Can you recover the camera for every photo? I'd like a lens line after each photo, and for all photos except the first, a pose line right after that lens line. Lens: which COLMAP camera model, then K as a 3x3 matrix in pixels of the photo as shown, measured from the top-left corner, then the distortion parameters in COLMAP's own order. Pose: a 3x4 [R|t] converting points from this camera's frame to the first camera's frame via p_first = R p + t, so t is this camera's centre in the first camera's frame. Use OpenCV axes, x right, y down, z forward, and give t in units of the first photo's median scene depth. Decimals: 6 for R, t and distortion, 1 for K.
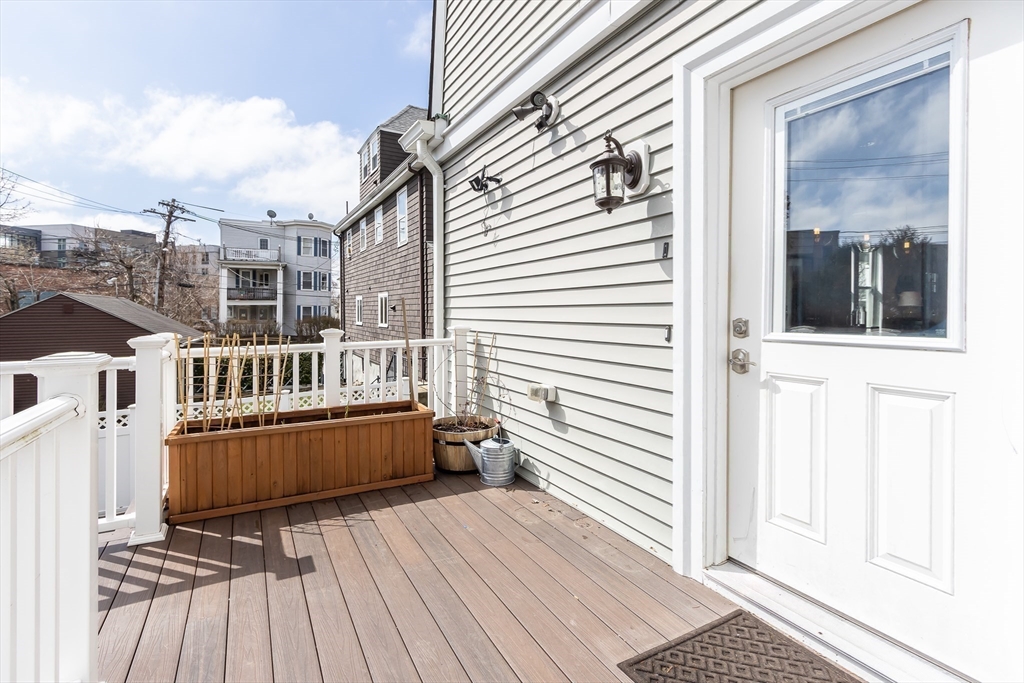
lens RADIAL K [[471.8, 0, 488.7], [0, 471.8, 316.0], [0, 0, 1]] dist [0.001840, -0.000088]
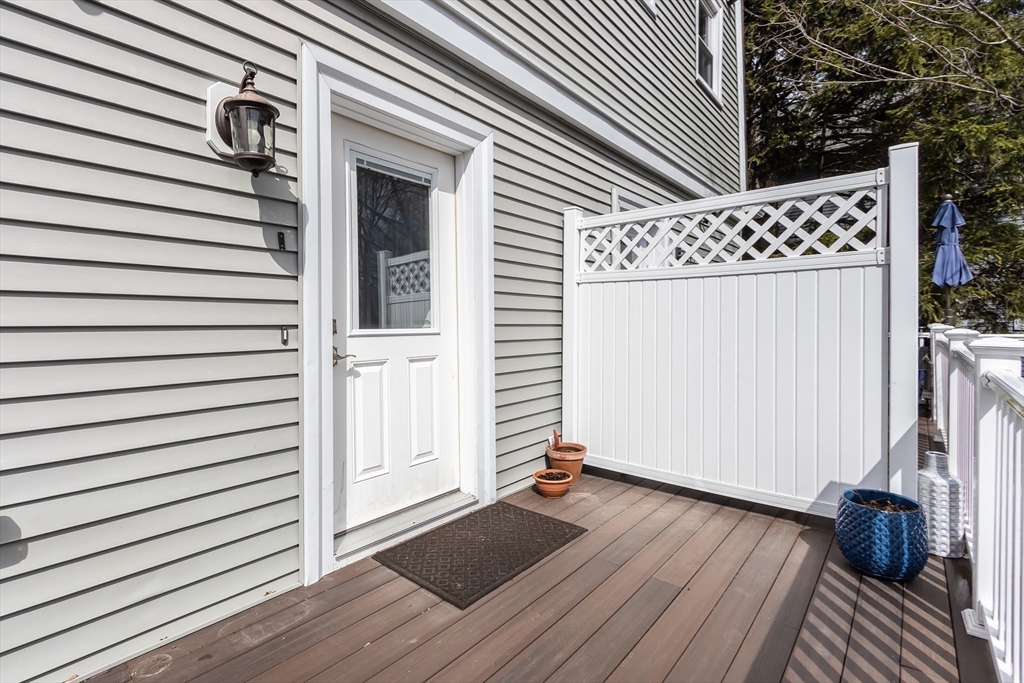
lens RADIAL K [[471.3, 0, 491.6], [0, 471.3, 332.1], [0, 0, 1]] dist [0.002531, 0.000078]
pose [[-0.360976, -0.006749, 0.932551, -0.379734], [0.018150, 0.999734, 0.014261, 0.016679], [-0.932399, 0.022074, -0.360757, 0.609059]]
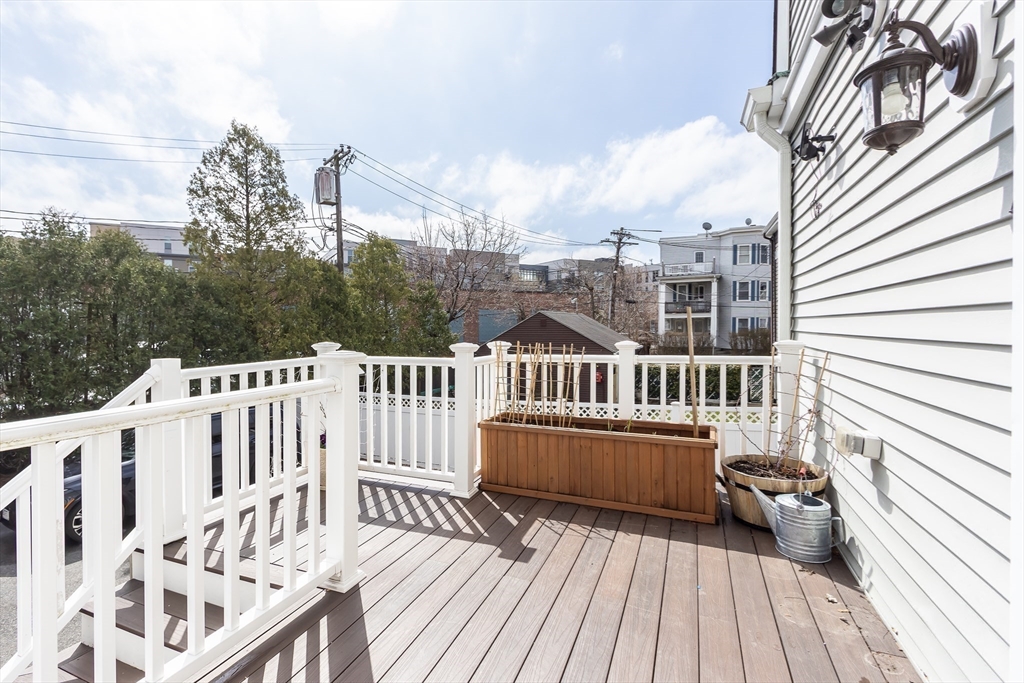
lens RADIAL K [[471.3, 0, 491.6], [0, 471.3, 332.1], [0, 0, 1]] dist [0.002531, 0.000078]
pose [[0.635995, 0.006196, -0.771669, 0.296203], [-0.000281, 0.999970, 0.007798, 0.000961], [0.771693, -0.004742, 0.635977, 0.178569]]
